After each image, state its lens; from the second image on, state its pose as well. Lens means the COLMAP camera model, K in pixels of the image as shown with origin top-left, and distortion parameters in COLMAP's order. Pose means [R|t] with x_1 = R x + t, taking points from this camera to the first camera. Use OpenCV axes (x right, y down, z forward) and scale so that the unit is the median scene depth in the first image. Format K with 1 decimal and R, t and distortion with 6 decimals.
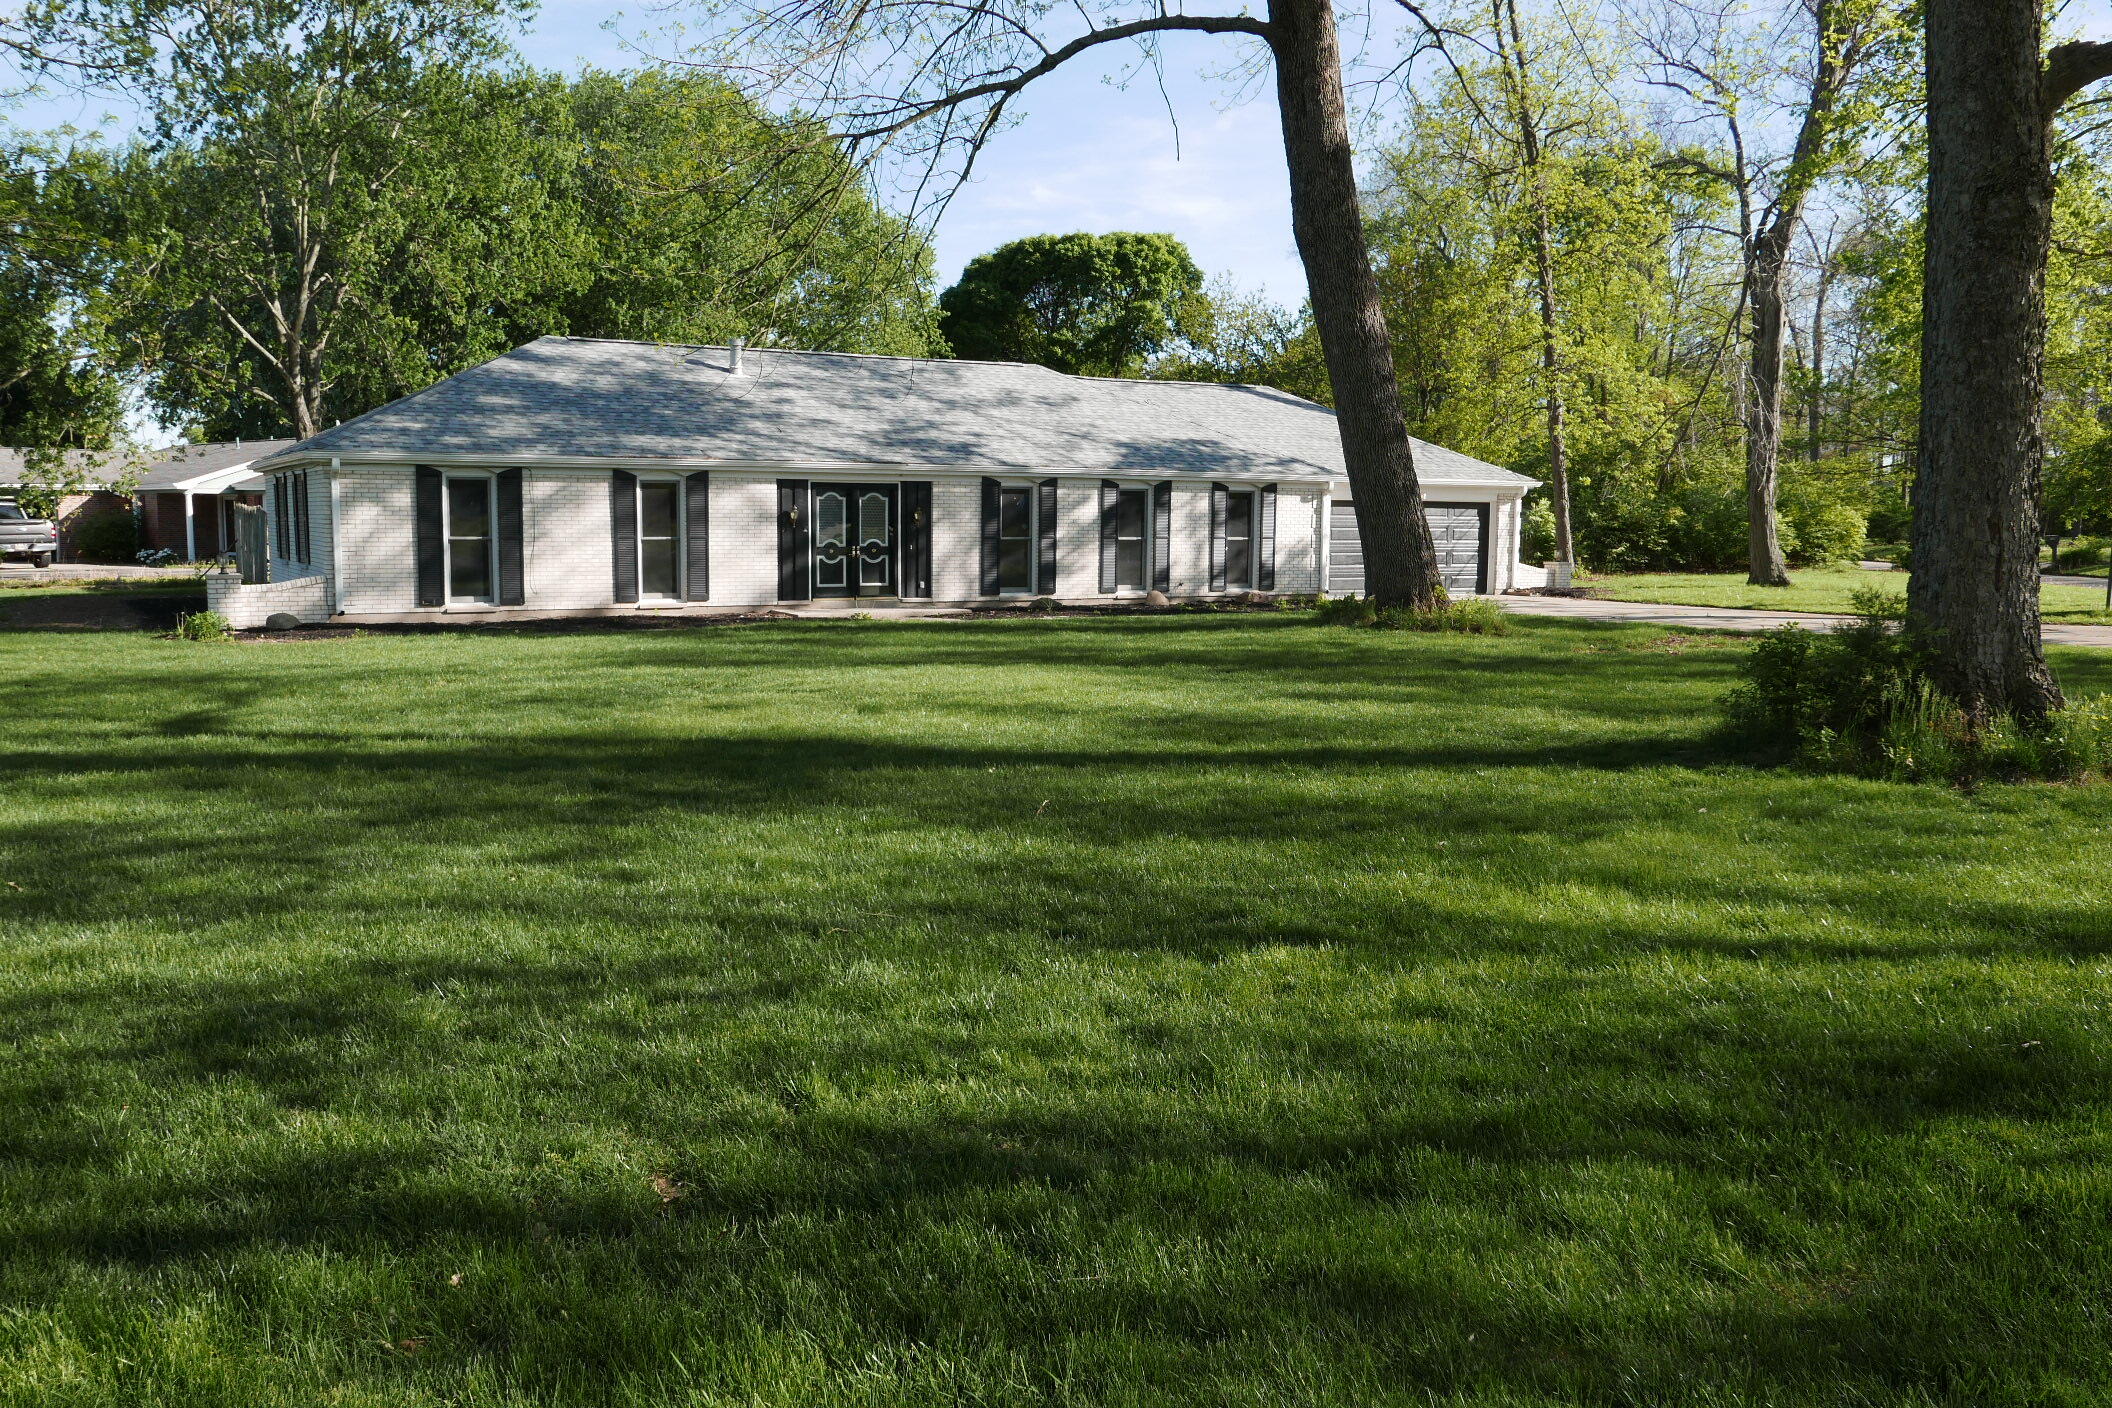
lens RADIAL K [[1606.3, 0, 1055.4], [0, 1606.3, 702.4], [0, 0, 1]] dist [-0.005447, 0.001286]
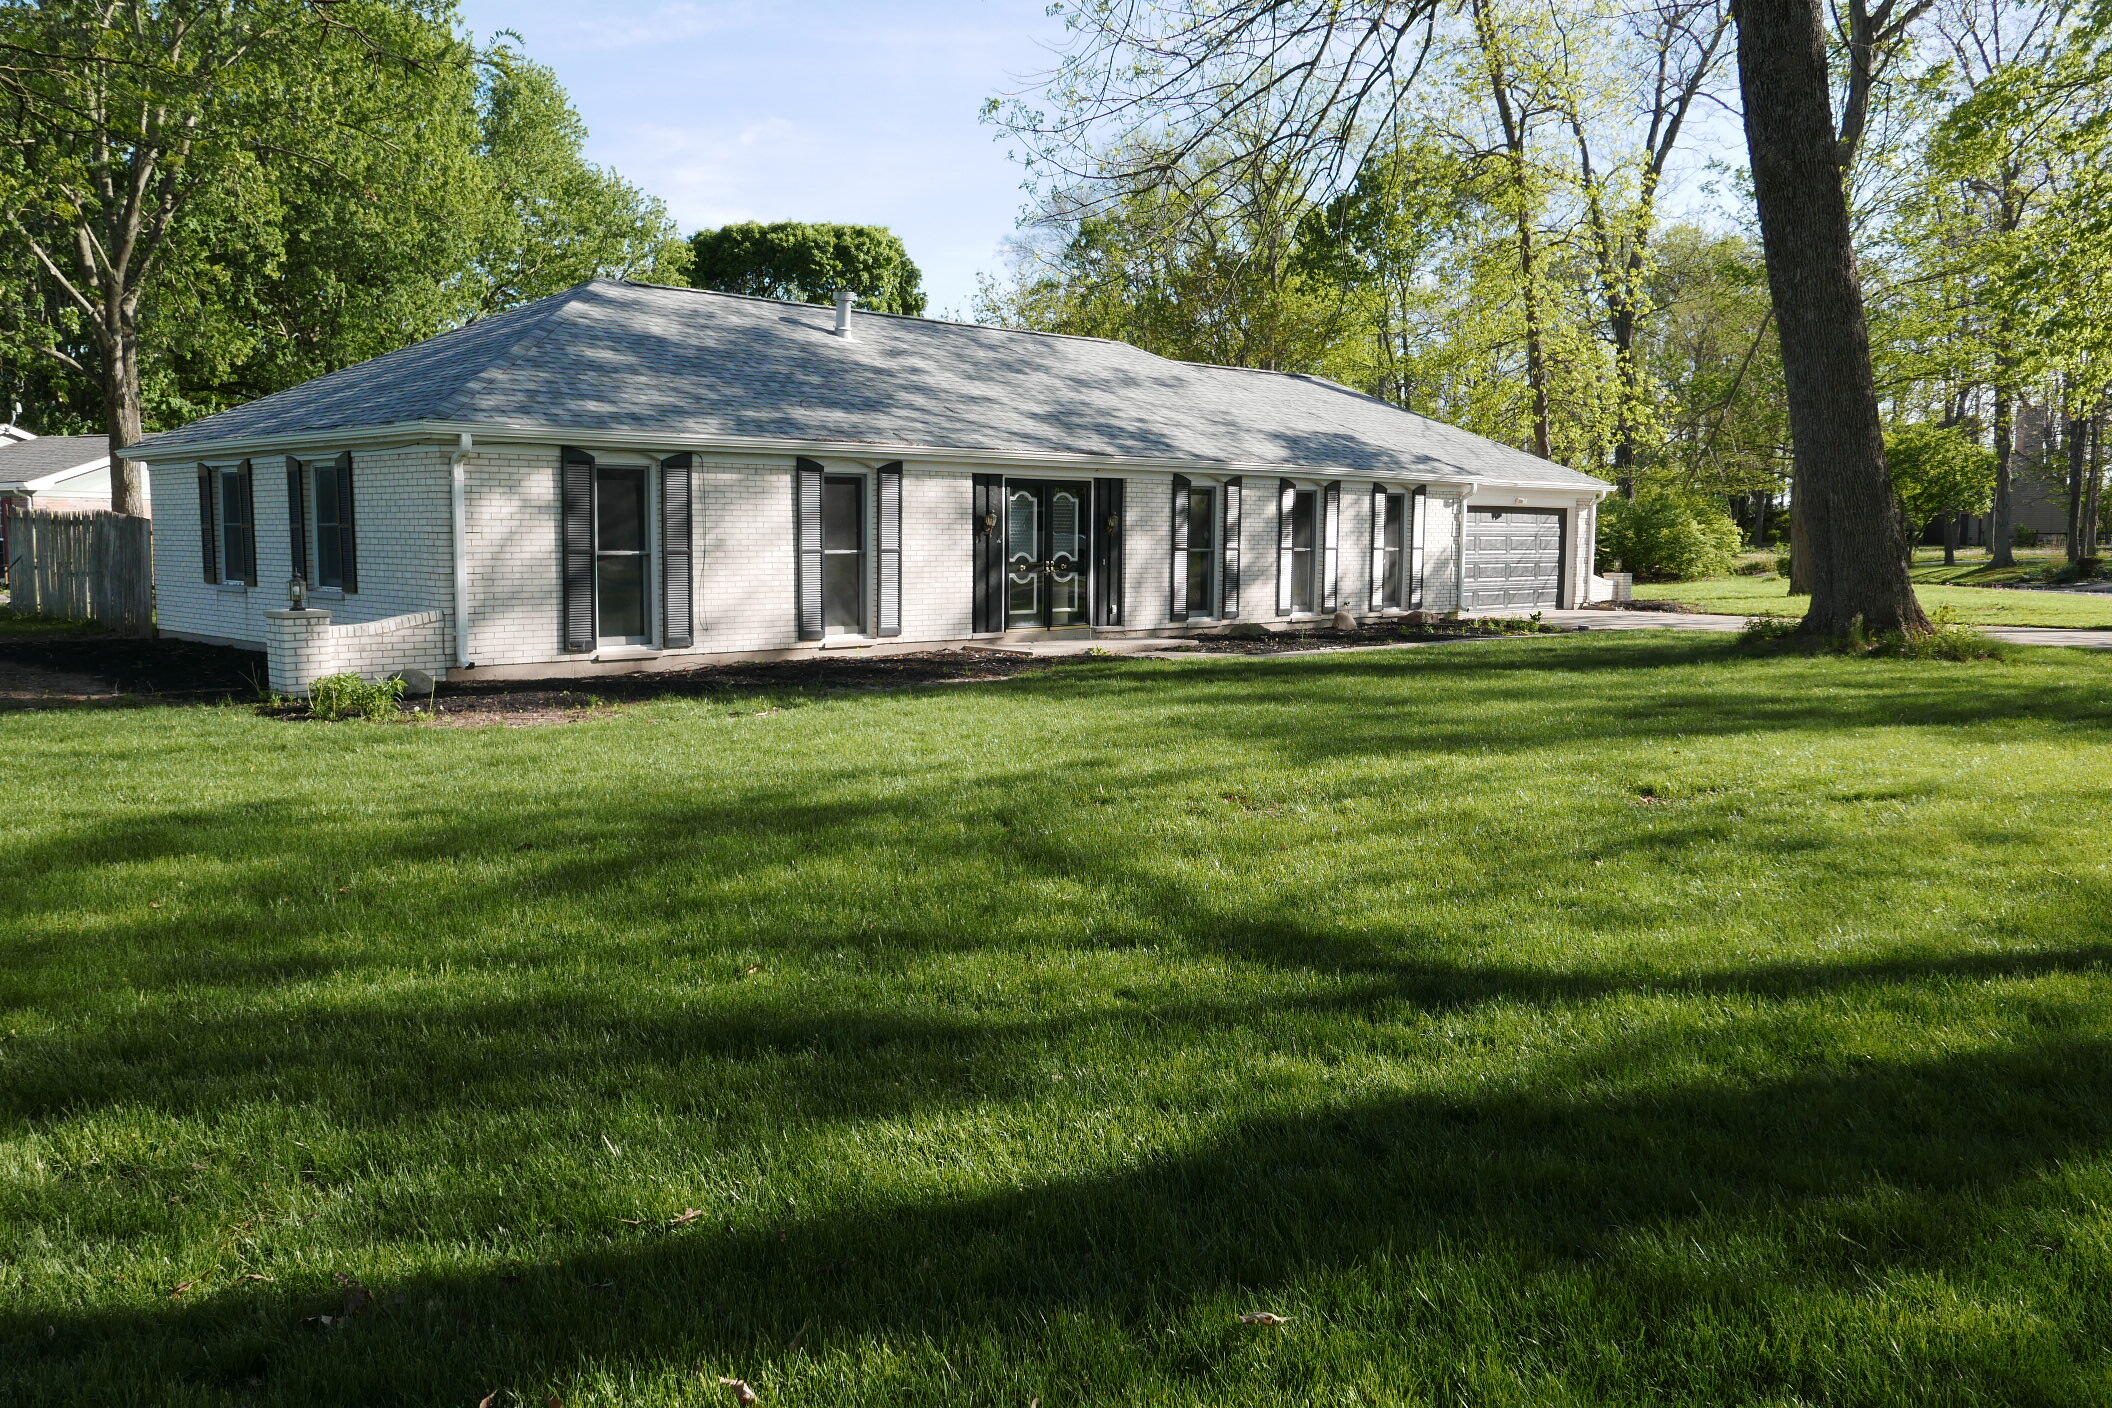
lens RADIAL K [[1630.8, 0, 1052.5], [0, 1630.8, 703.6], [0, 0, 1]] dist [0.000973, -0.001069]
pose [[0.967589, -0.029910, 0.250753, -0.297811], [0.032482, 0.999454, -0.006124, -0.021920], [-0.250433, 0.014071, 0.968032, 0.222404]]
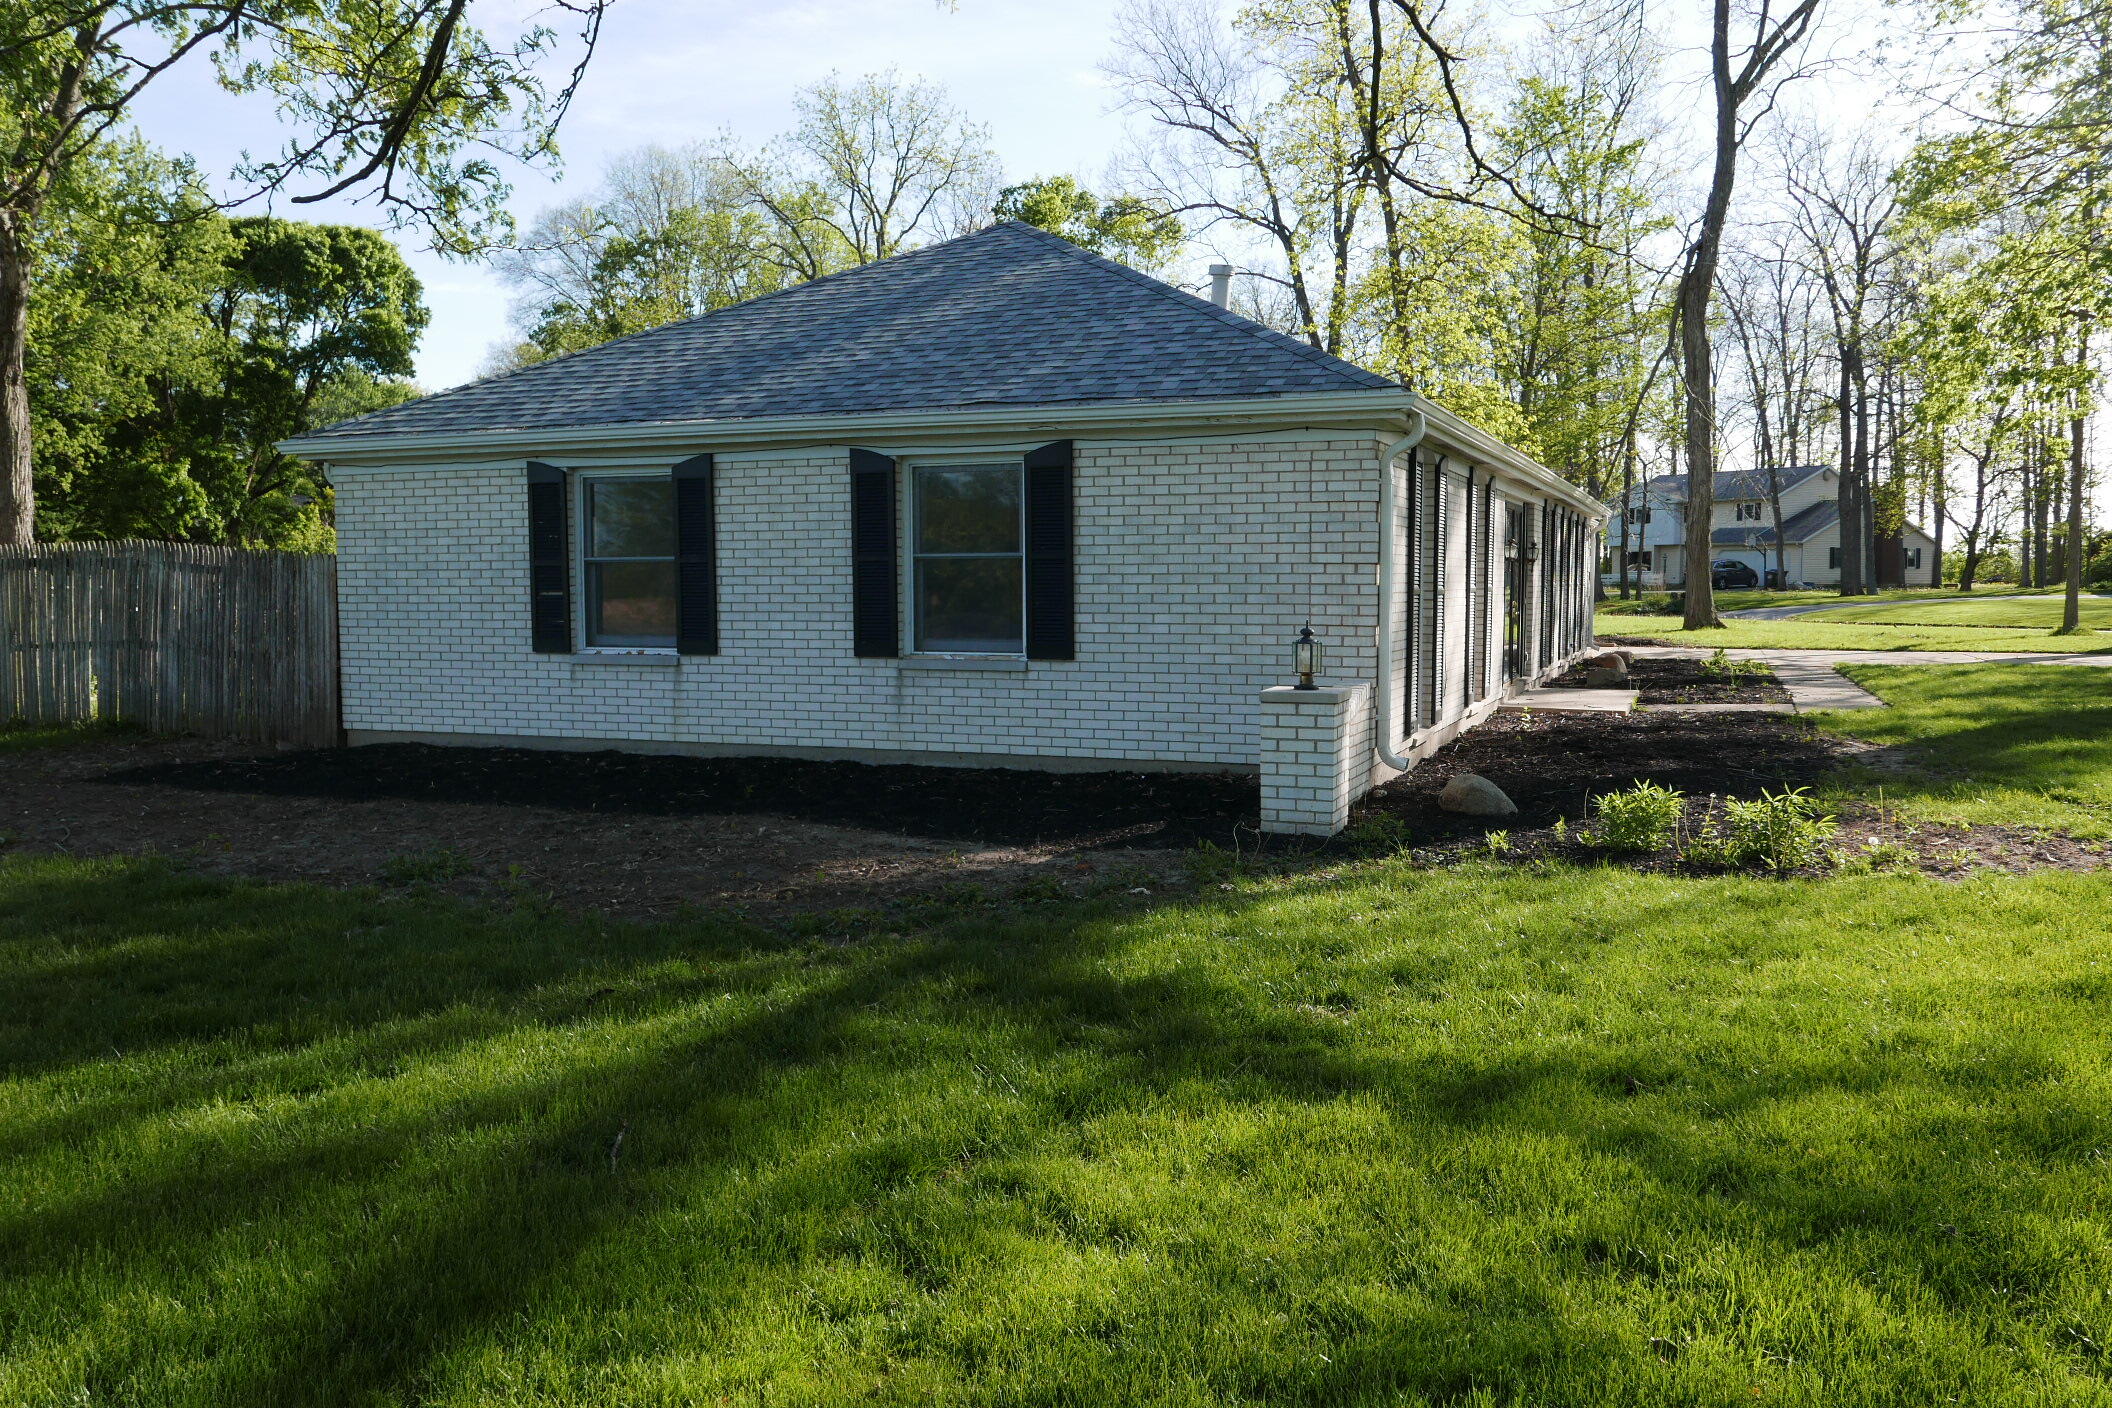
lens RADIAL K [[1630.8, 0, 1052.5], [0, 1630.8, 703.6], [0, 0, 1]] dist [0.000973, -0.001069]
pose [[0.806381, -0.055657, 0.588772, -0.573176], [0.077835, 0.996890, -0.012365, -0.055676], [-0.586252, 0.055798, 0.808205, 0.521451]]
